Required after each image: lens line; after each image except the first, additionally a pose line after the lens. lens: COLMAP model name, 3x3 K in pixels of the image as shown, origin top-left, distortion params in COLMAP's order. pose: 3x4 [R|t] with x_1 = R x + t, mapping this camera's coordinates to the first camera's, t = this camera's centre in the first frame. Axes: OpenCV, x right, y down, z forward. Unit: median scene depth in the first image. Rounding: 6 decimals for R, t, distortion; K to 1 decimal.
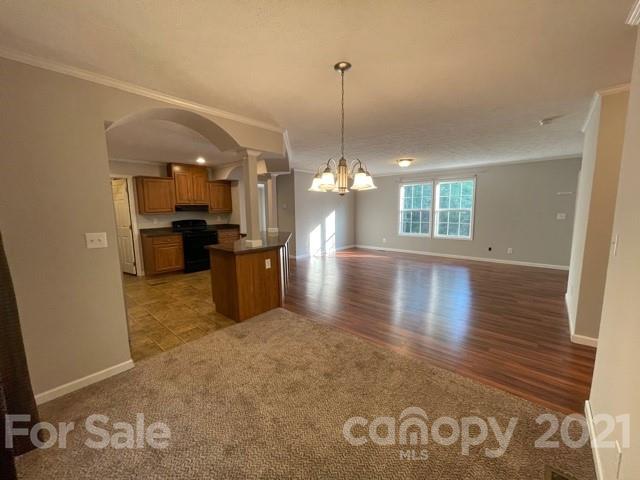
lens RADIAL K [[257.9, 0, 319.9], [0, 257.9, 240.3], [0, 0, 1]] dist [-0.003107, 0.001833]
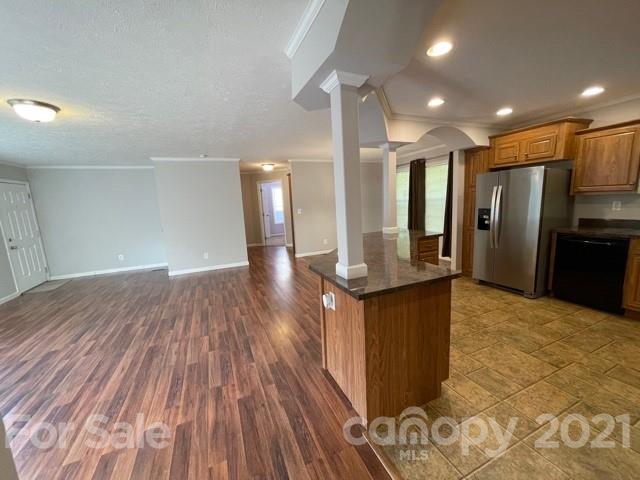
lens RADIAL K [[257.9, 0, 320.5], [0, 257.9, 240.3], [0, 0, 1]] dist [-0.003107, 0.001833]
pose [[-0.903035, -0.004717, 0.429541, -0.283347], [0.116031, 0.960093, 0.254478, -0.157712], [-0.413600, 0.279642, -0.866450, 1.278710]]
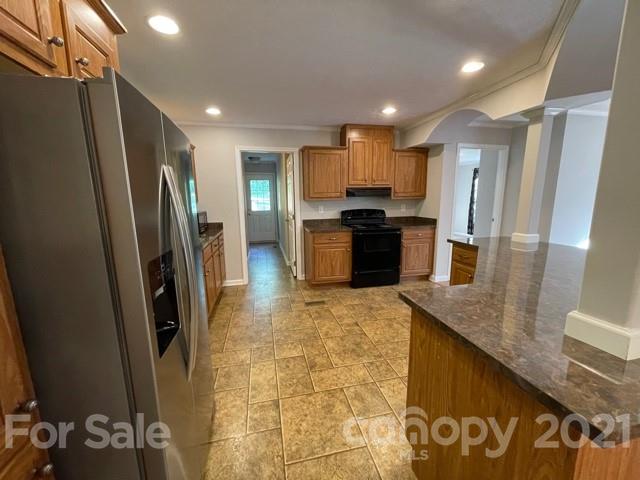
lens RADIAL K [[257.9, 0, 319.5], [0, 257.9, 240.0], [0, 0, 1]] dist [-0.003107, 0.001833]
pose [[0.809988, 0.100215, -0.577820, -0.215159], [-0.072435, 0.994843, 0.071002, -0.041333], [0.581956, -0.015657, 0.813070, 0.409281]]
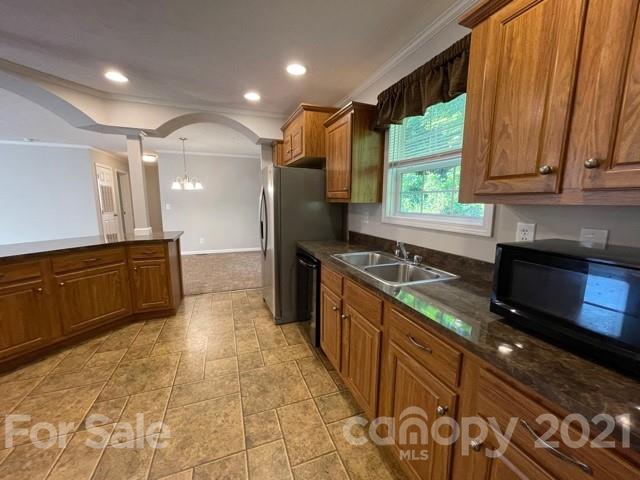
lens RADIAL K [[257.9, 0, 319.2], [0, 257.9, 240.5], [0, 0, 1]] dist [-0.003107, 0.001833]
pose [[-0.882315, -0.062385, 0.466506, -0.774653], [0.065861, 0.965059, 0.253621, -0.092405], [-0.466028, 0.254499, -0.847378, 0.928062]]
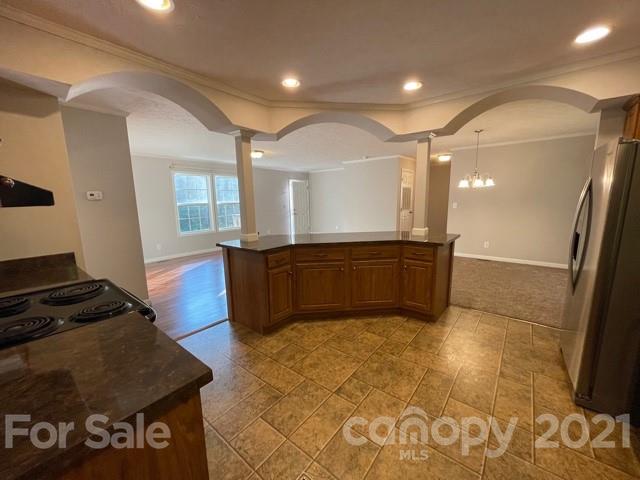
lens RADIAL K [[257.9, 0, 321.6], [0, 257.9, 239.9], [0, 0, 1]] dist [-0.003107, 0.001833]
pose [[-0.052935, -0.142972, 0.988310, -0.737393], [0.141732, 0.978603, 0.149159, -0.093843], [-0.988489, 0.147971, -0.031539, 0.865384]]
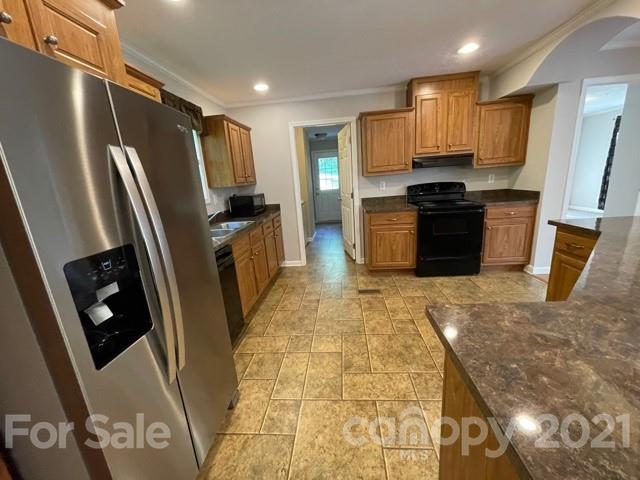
lens RADIAL K [[257.9, 0, 320.6], [0, 257.9, 240.3], [0, 0, 1]] dist [-0.003107, 0.001833]
pose [[0.598875, 0.162031, -0.784280, -0.208254], [-0.037598, 0.983927, 0.174568, -0.048688], [0.799960, -0.075057, 0.595341, 0.493454]]
